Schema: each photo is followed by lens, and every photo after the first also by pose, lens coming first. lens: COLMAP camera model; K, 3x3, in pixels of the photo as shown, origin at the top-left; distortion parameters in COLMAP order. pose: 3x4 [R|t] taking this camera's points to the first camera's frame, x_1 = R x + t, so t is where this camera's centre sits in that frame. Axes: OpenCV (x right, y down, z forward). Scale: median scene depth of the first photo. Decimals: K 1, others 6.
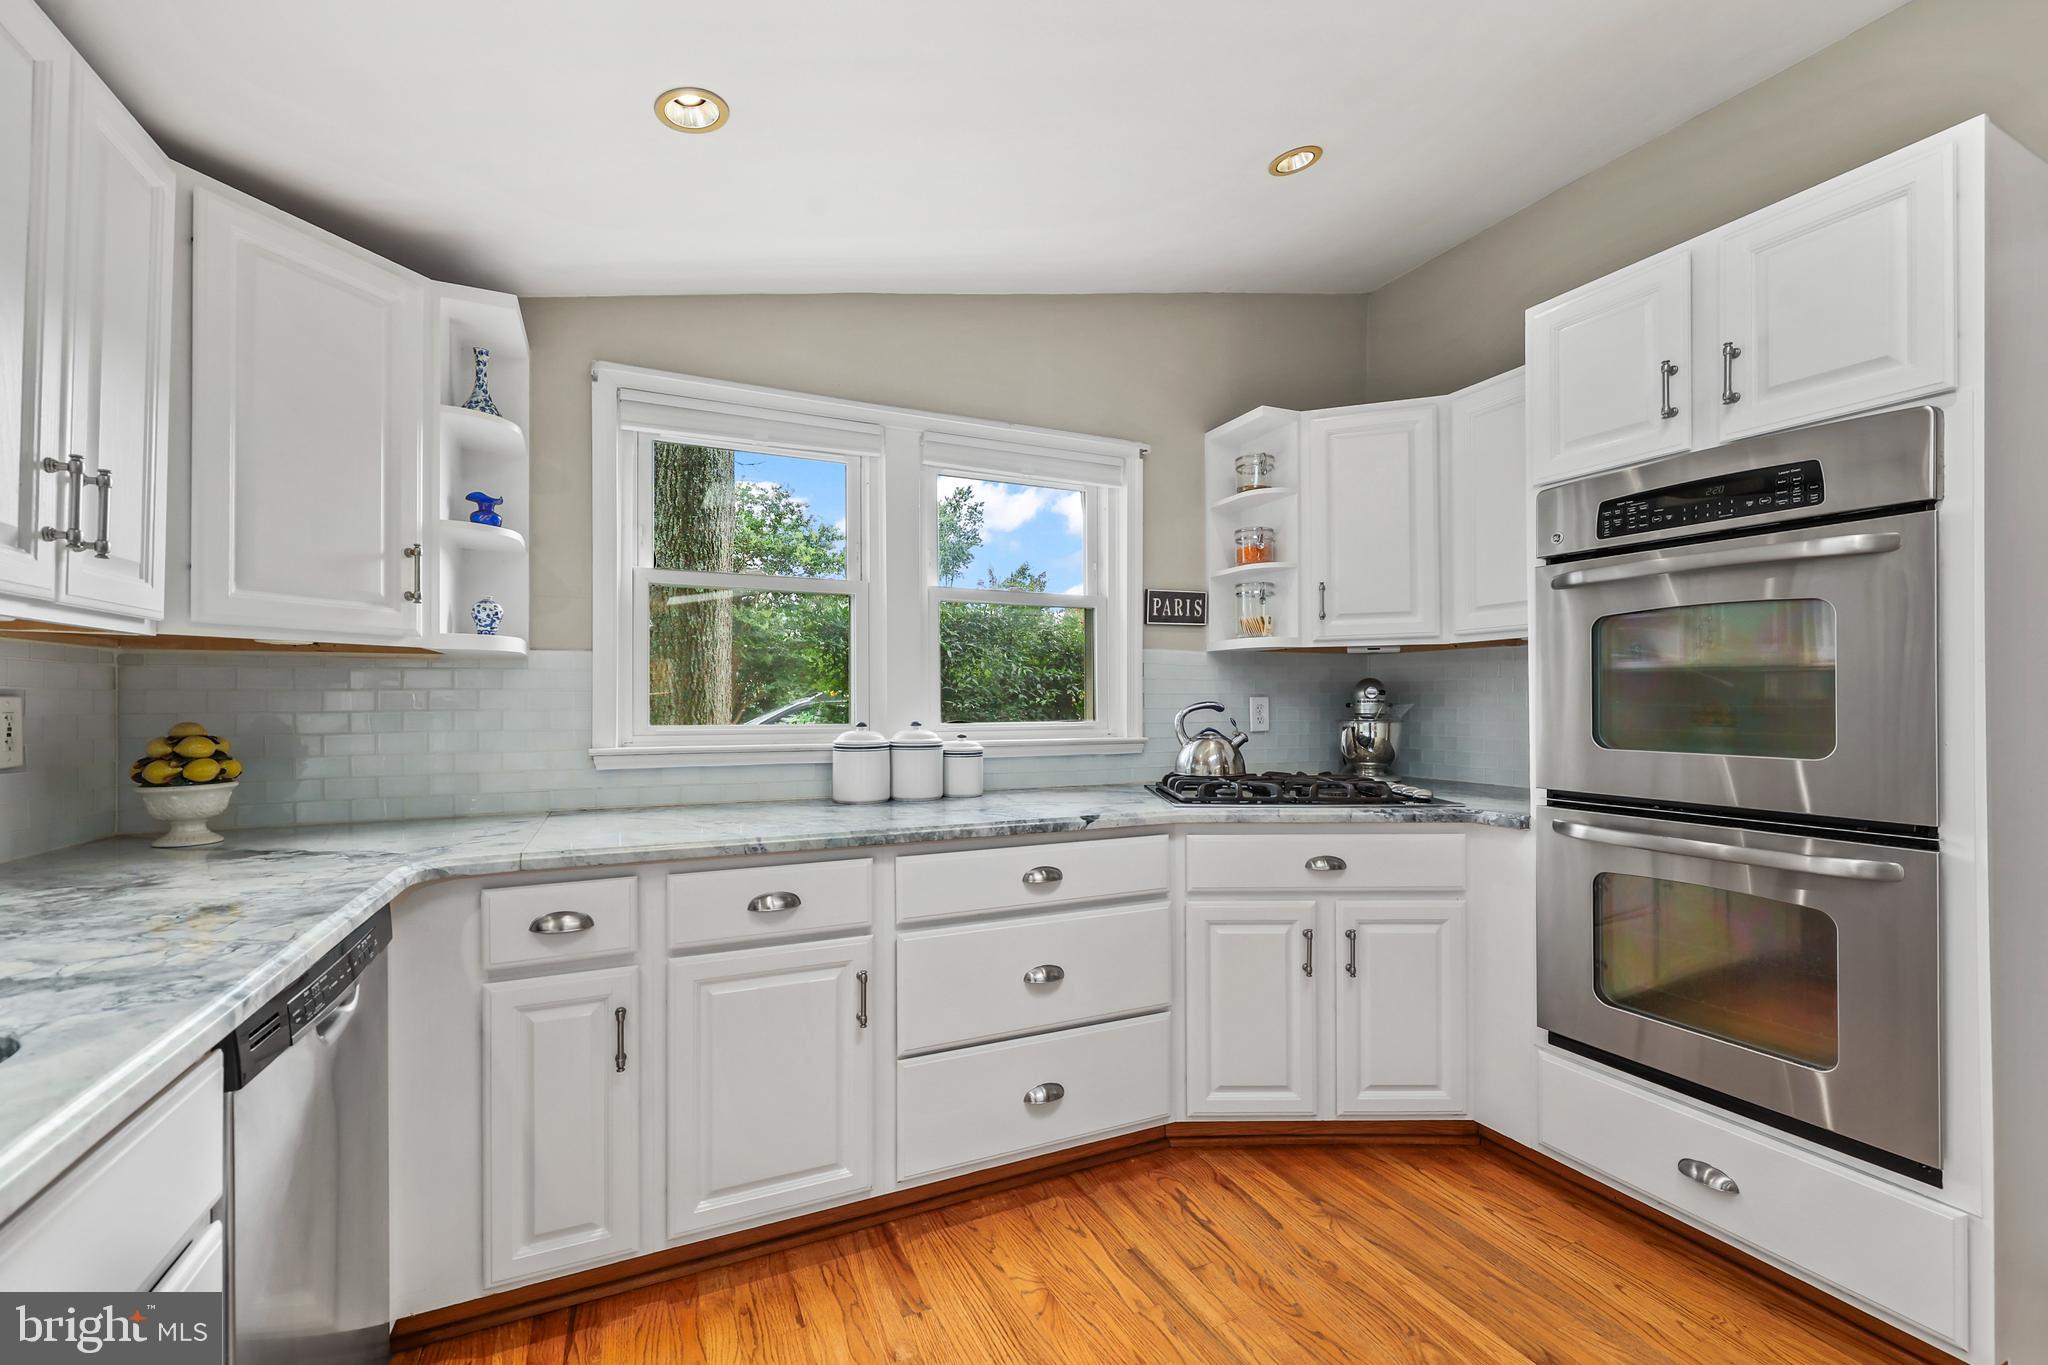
lens RADIAL K [[880.0, 0, 1064.6], [0, 880.0, 700.7], [0, 0, 1]] dist [0.002707, -0.000591]
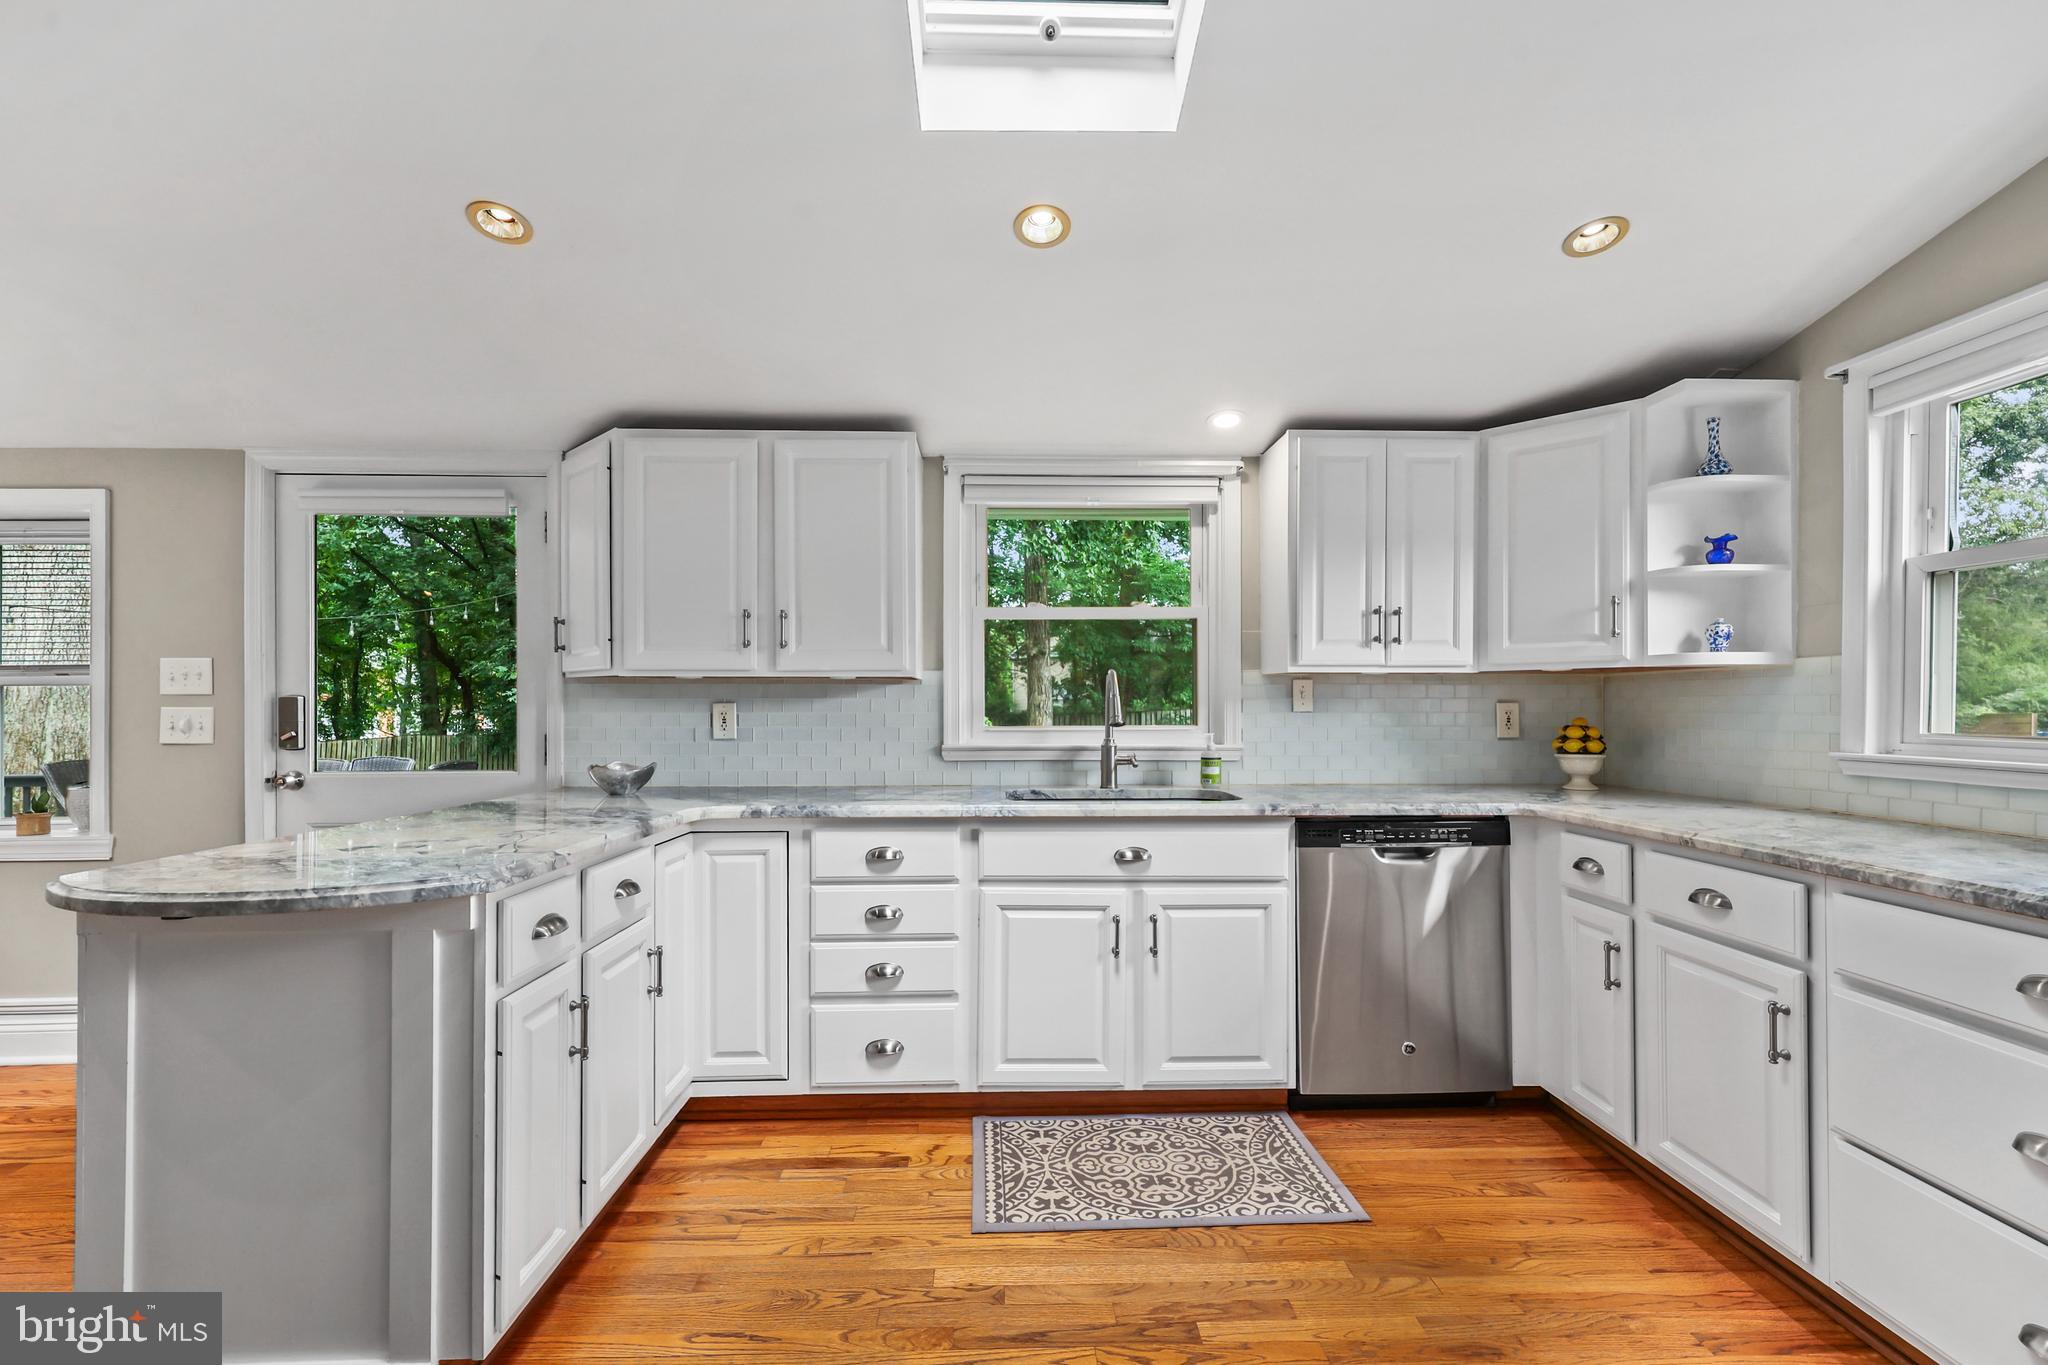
lens RADIAL K [[880.0, 0, 1041.2], [0, 880.0, 706.5], [0, 0, 1]] dist [0.002707, -0.000591]
pose [[-0.385998, 0.002222, -0.922497, 0.804271], [0.001436, 0.999997, 0.001808, -0.001172], [0.922499, -0.000627, -0.386000, 0.576946]]
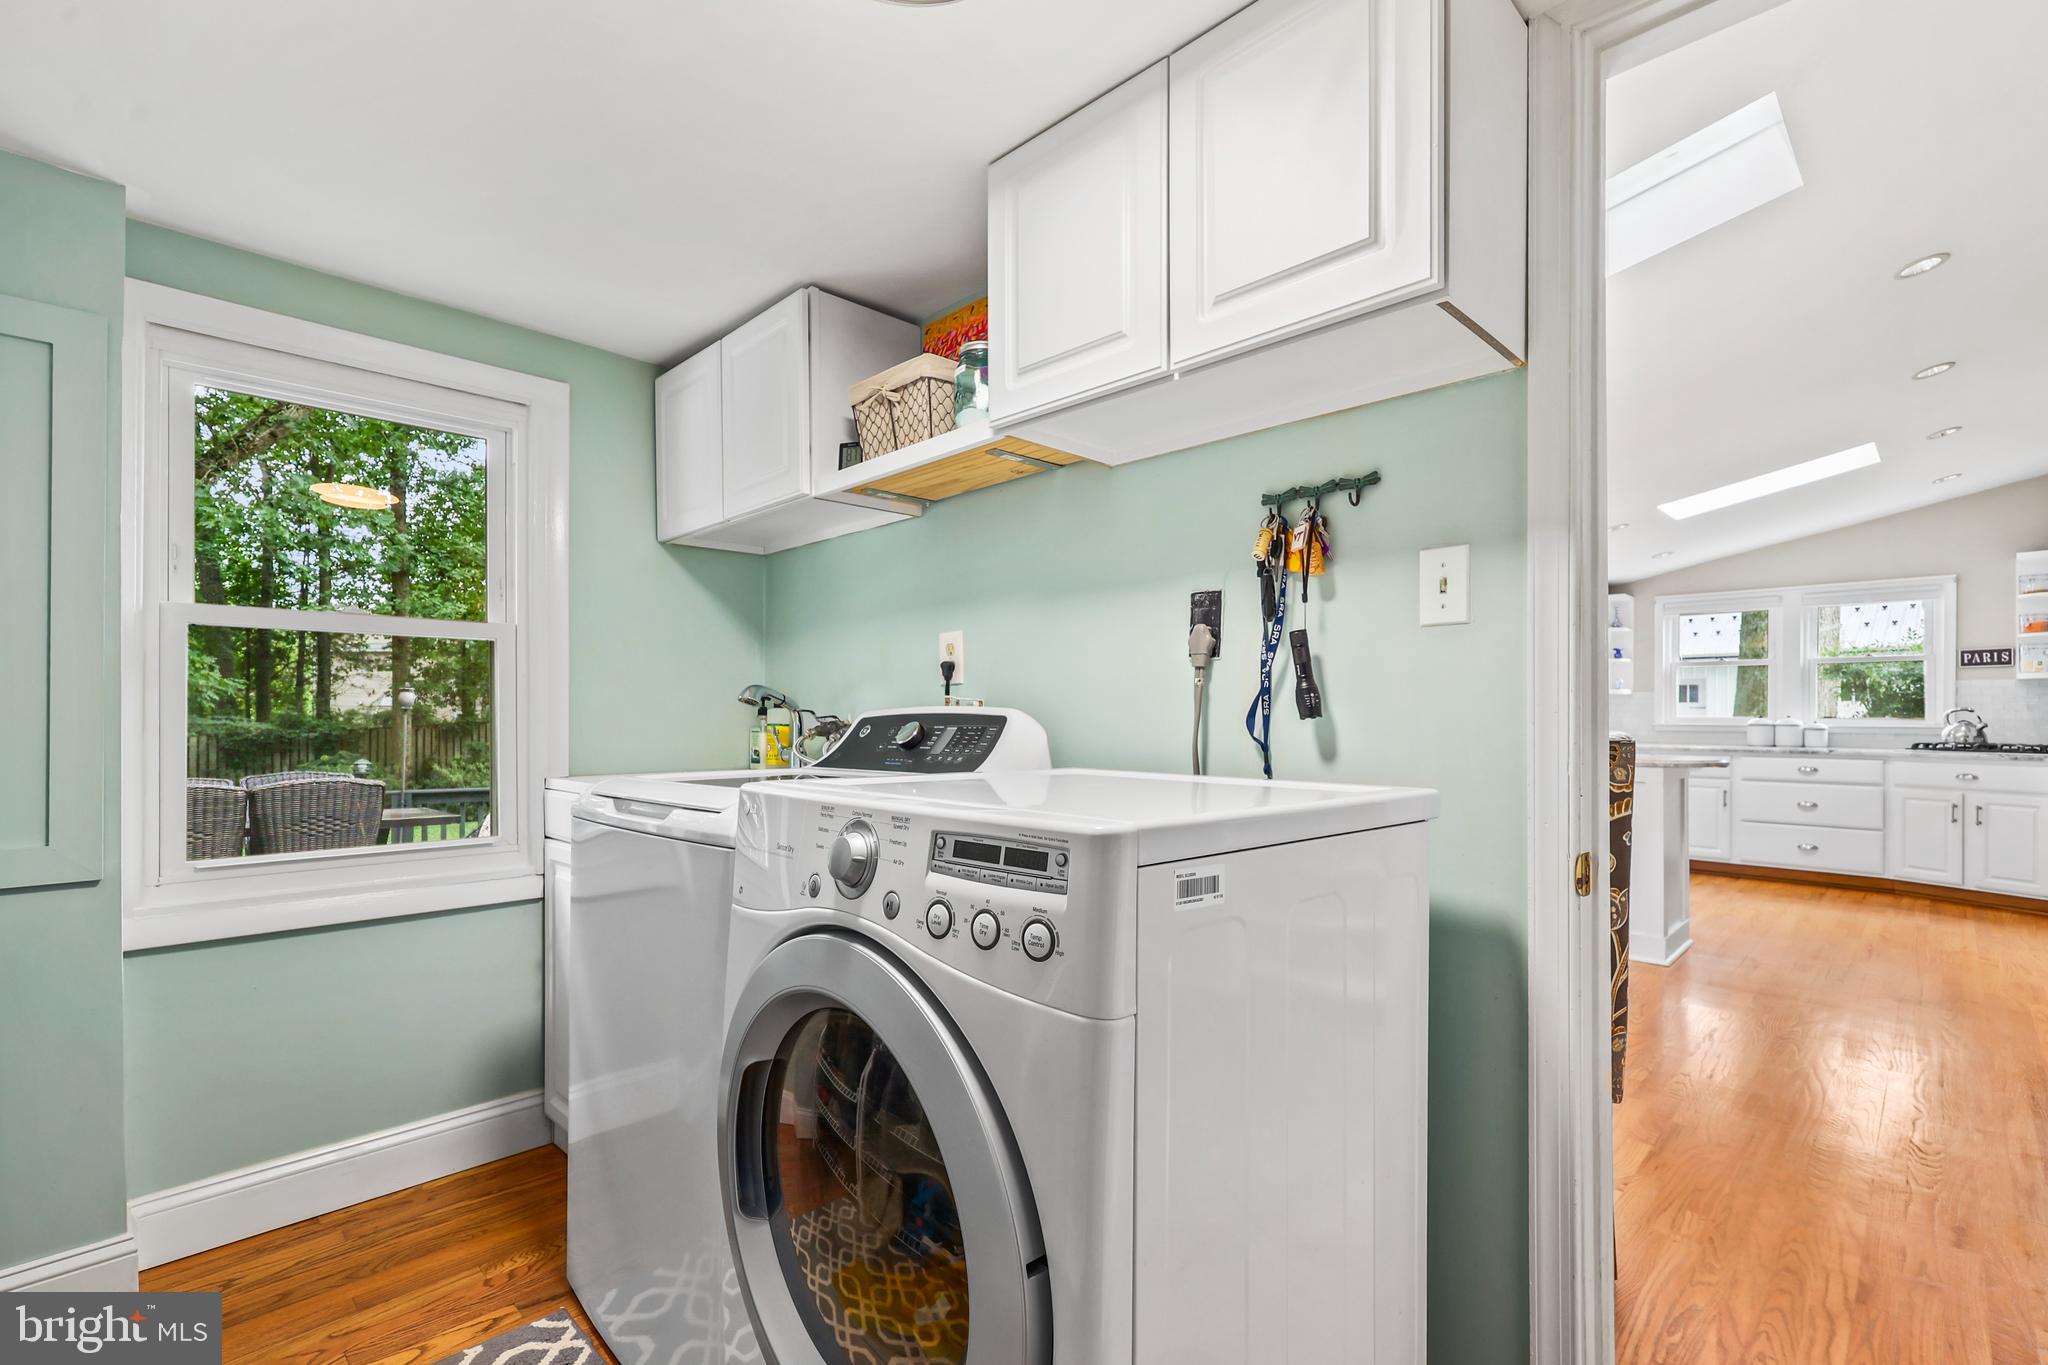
lens RADIAL K [[923.7, 0, 1013.8], [0, 923.7, 722.9], [0, 0, 1]] dist [0.004714, 0.000684]
pose [[0.349848, 0.008036, -0.936772, 1.842635], [-0.003359, 0.999968, 0.007324, 0.037630], [0.936800, 0.000584, 0.349864, -2.387992]]
